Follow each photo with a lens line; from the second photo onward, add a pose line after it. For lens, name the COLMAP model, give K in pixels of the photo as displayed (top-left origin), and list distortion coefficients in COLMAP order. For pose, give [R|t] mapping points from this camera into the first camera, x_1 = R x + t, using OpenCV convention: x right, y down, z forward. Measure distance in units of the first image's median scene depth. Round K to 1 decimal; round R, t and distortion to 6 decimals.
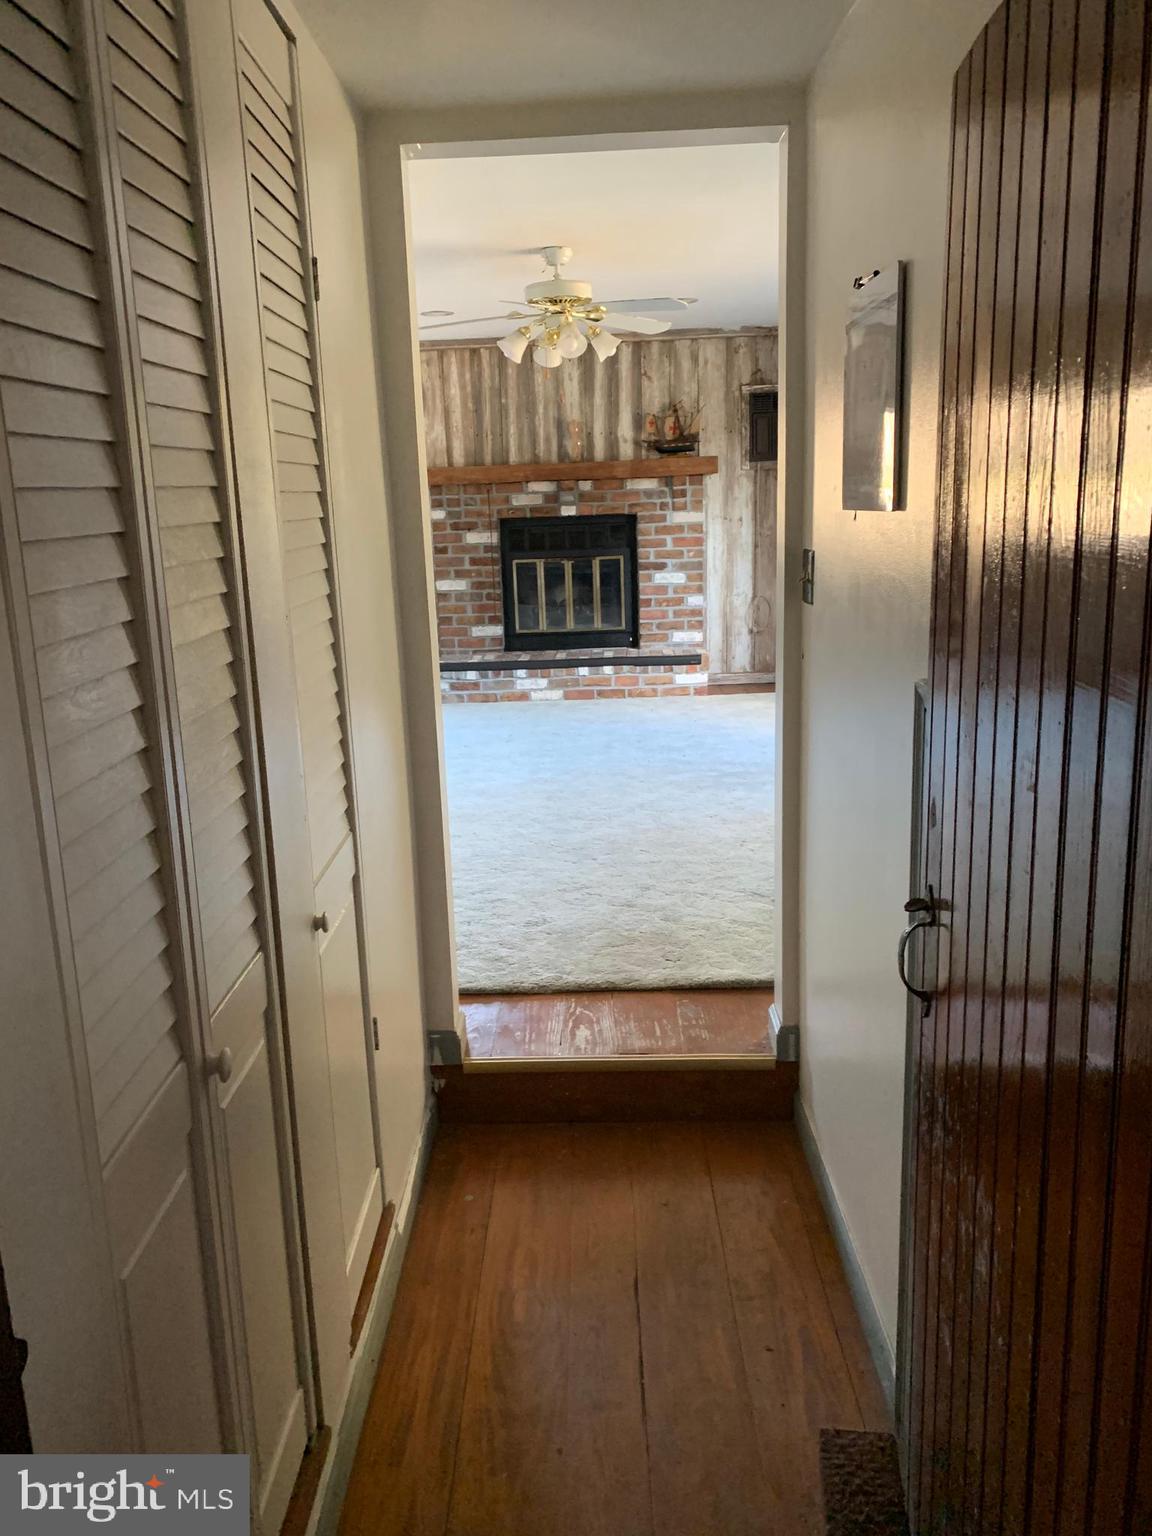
lens RADIAL K [[1168.2, 0, 562.8], [0, 1168.2, 779.8], [0, 0, 1]] dist [0.034839, -0.016574]
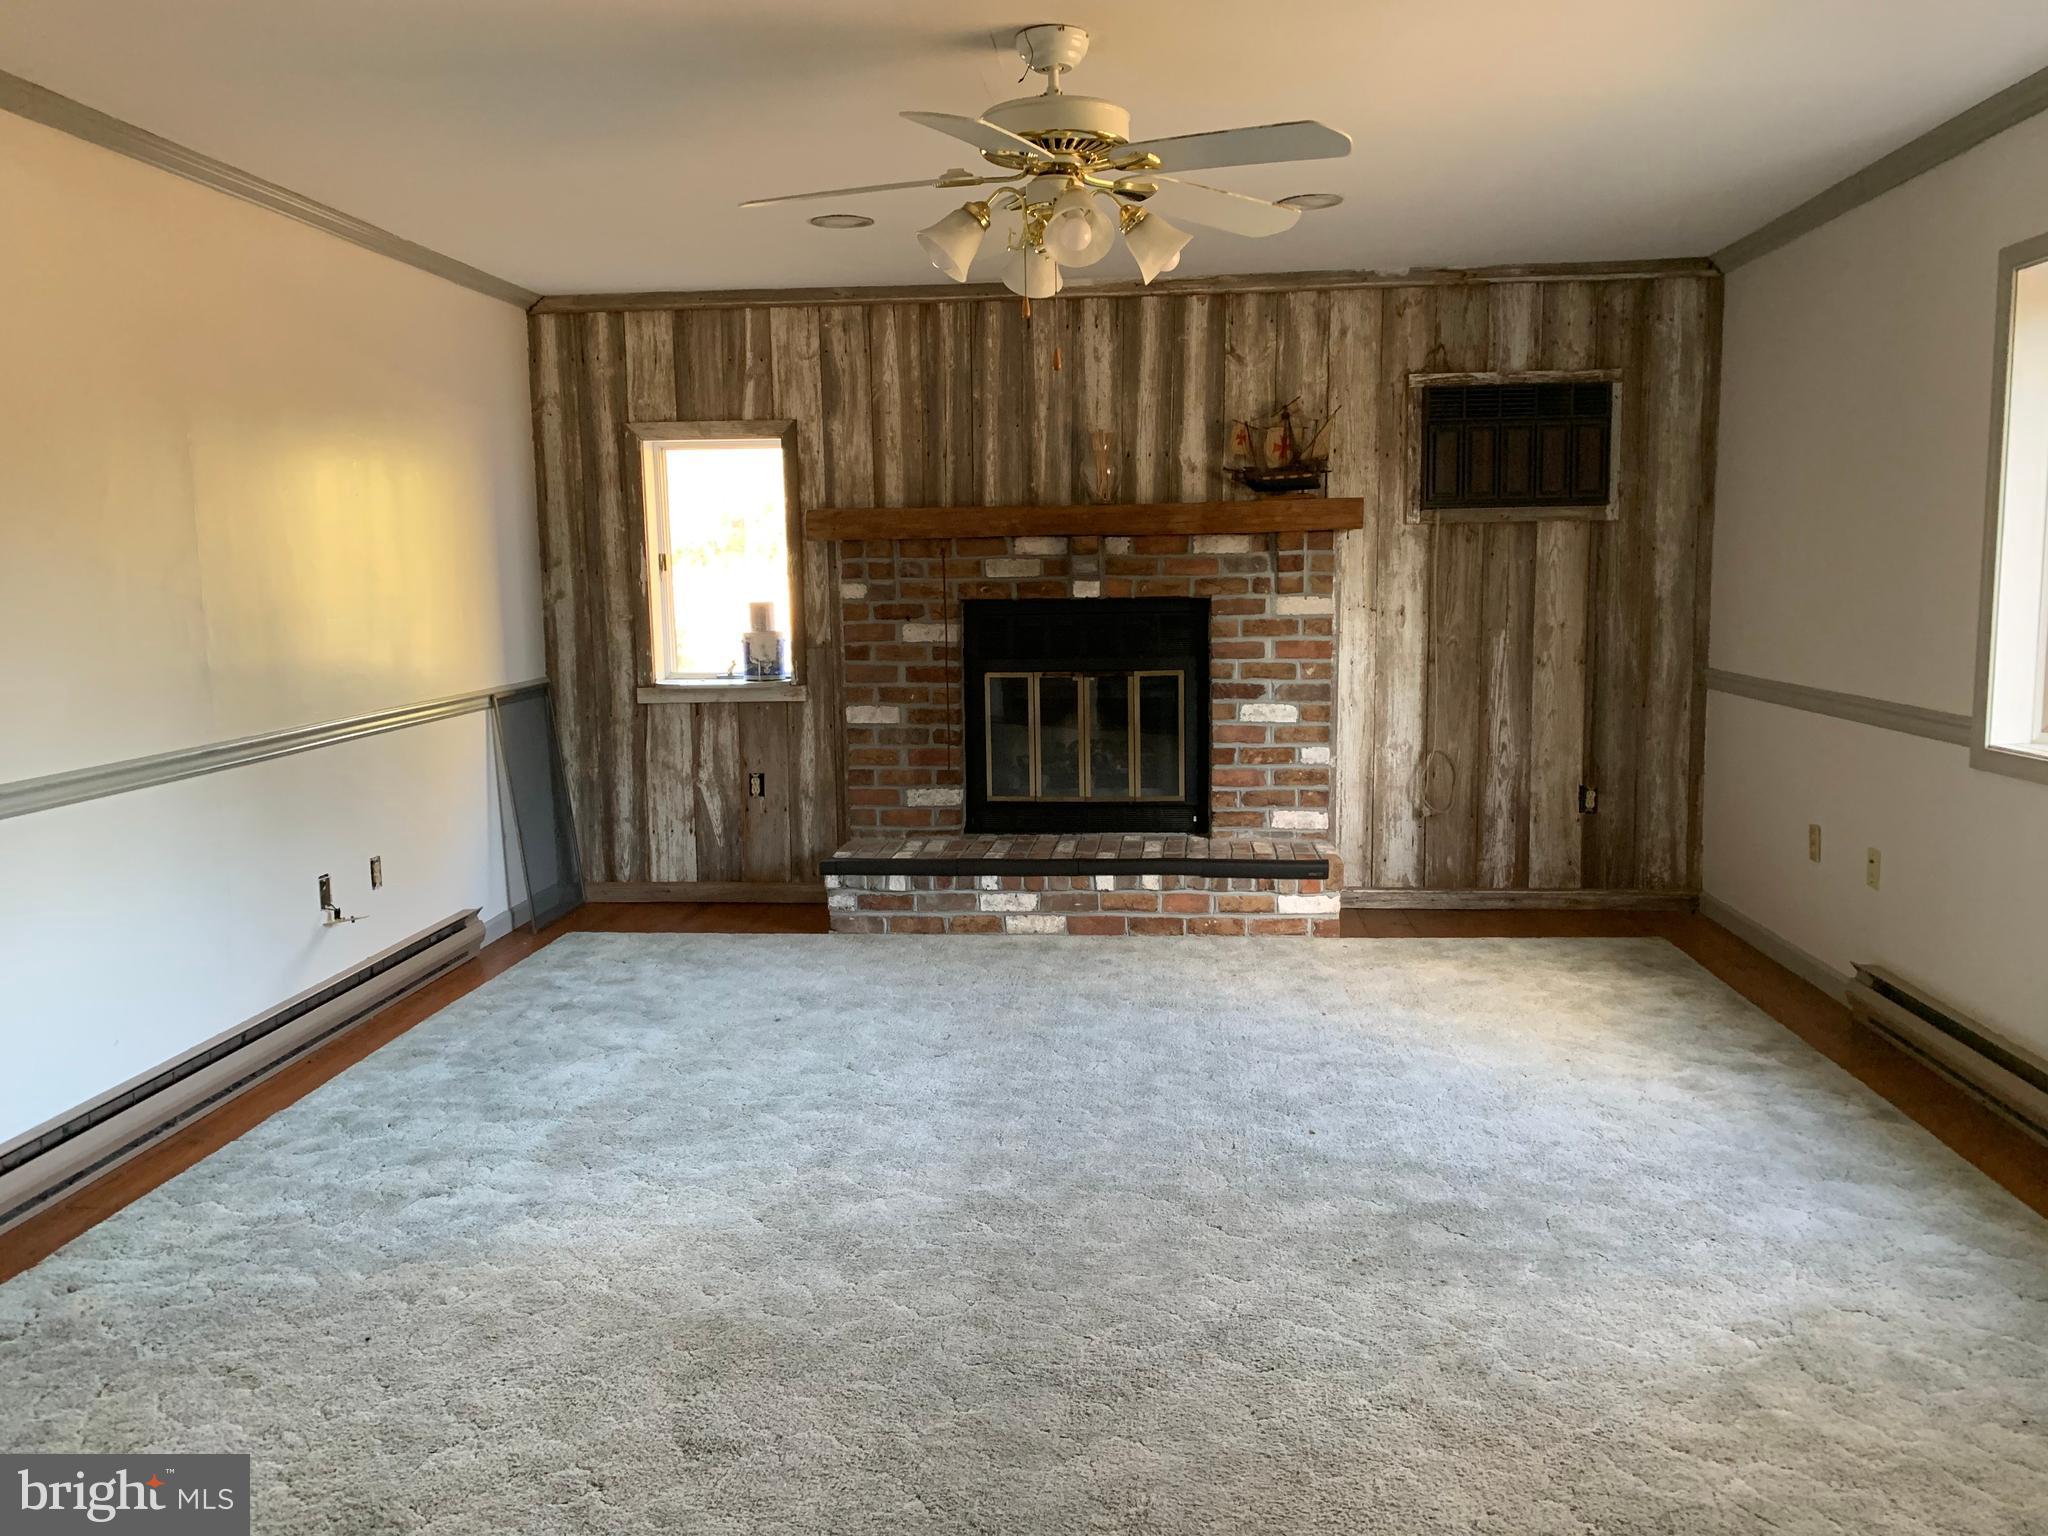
lens RADIAL K [[1557.6, 0, 1009.6], [0, 1557.6, 751.3], [0, 0, 1]] dist [0.034839, -0.016574]
pose [[0.997932, 0.028942, -0.057389, 0.013092], [-0.035139, 0.993301, -0.110086, -0.071955], [0.053818, 0.111875, 0.992264, 0.278116]]
